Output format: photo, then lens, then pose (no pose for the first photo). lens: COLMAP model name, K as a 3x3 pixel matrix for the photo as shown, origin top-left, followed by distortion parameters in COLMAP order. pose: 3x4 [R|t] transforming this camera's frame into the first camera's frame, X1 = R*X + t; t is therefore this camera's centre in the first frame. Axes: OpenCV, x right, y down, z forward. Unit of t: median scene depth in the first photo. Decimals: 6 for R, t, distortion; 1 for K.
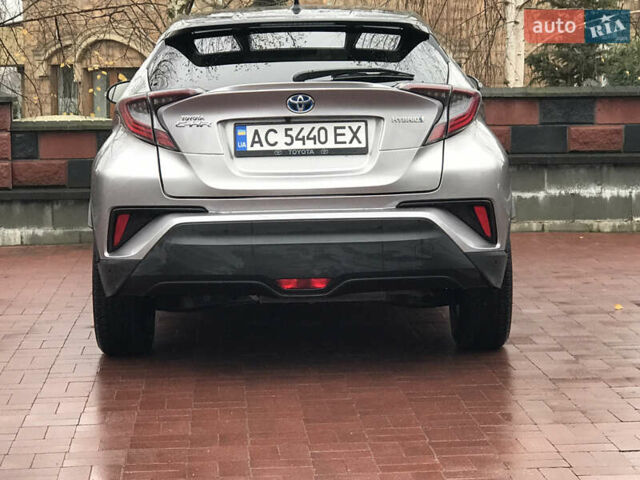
lens RADIAL K [[1698.4, 0, 319.8], [0, 1698.4, 239.8], [0, 0, 1]] dist [-0.077543, 0.082244]
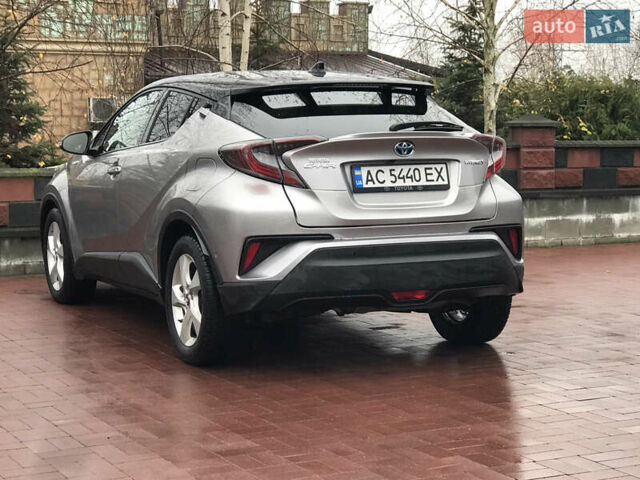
lens RADIAL K [[1410.4, 0, 319.1], [0, 1410.4, 240.9], [0, 0, 1]] dist [-0.016147, 0.207445]
pose [[0.915307, -0.023353, 0.402078, -0.478205], [0.033191, 0.999295, -0.017518, 0.002359], [-0.401386, 0.029380, 0.915438, 0.088568]]
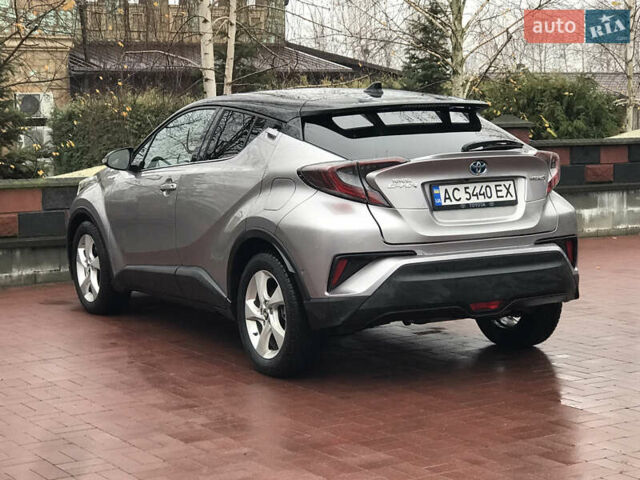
lens RADIAL K [[1410.4, 0, 319.1], [0, 1410.4, 240.9], [0, 0, 1]] dist [-0.016147, 0.207445]
pose [[0.878186, -0.045868, 0.476116, -0.631606], [0.053501, 0.998565, -0.002481, -0.027934], [-0.475319, 0.027652, 0.879379, 0.107991]]
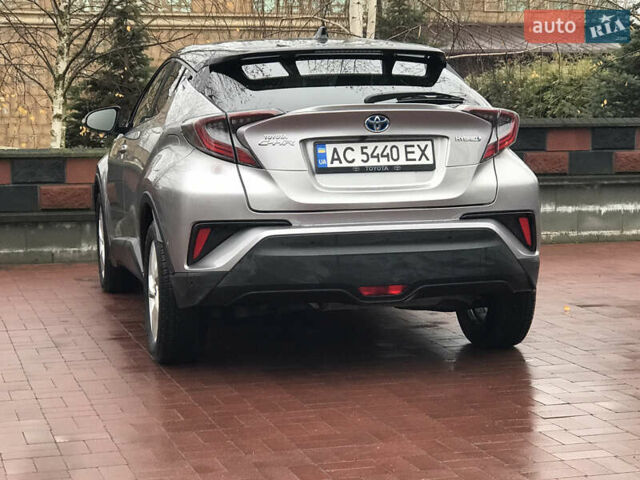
lens RADIAL K [[1480.9, 0, 320.8], [0, 1480.9, 240.0], [0, 0, 1]] dist [-0.024510, 0.288480]
pose [[0.976959, -0.014476, 0.212938, -0.246210], [0.018040, 0.999728, -0.014805, 0.007016], [-0.212666, 0.018305, 0.976954, 0.088769]]
